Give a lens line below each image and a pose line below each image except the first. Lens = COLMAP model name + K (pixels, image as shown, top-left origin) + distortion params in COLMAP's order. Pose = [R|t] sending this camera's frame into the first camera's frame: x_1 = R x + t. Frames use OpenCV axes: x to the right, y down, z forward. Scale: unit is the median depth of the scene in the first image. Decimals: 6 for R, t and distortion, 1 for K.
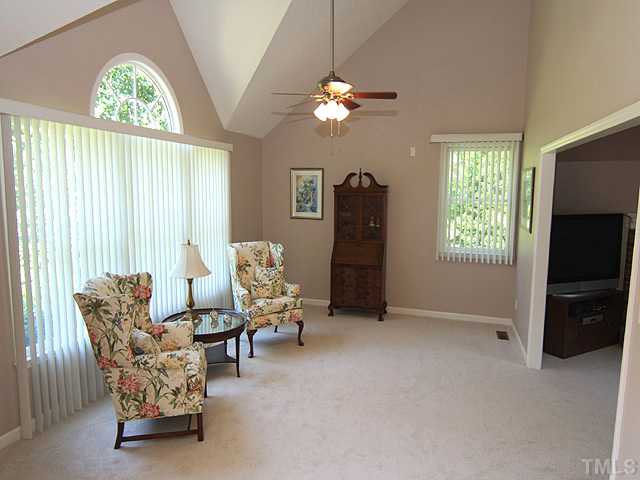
lens RADIAL K [[413.3, 0, 321.0], [0, 413.3, 238.5], [0, 0, 1]] dist [-0.000593, -0.002020]
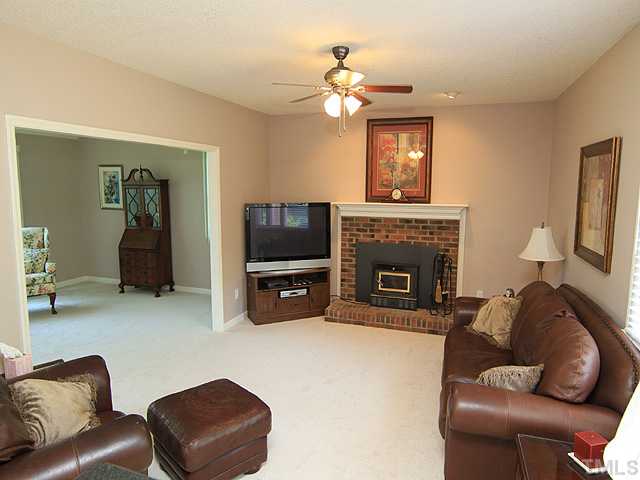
lens RADIAL K [[413.3, 0, 319.5], [0, 413.3, 238.5], [0, 0, 1]] dist [-0.000593, -0.002020]
pose [[0.998764, -0.002095, -0.049652, 0.632439], [0.002617, 0.999942, 0.010451, 0.024640], [0.049628, -0.010568, 0.998712, -0.125232]]
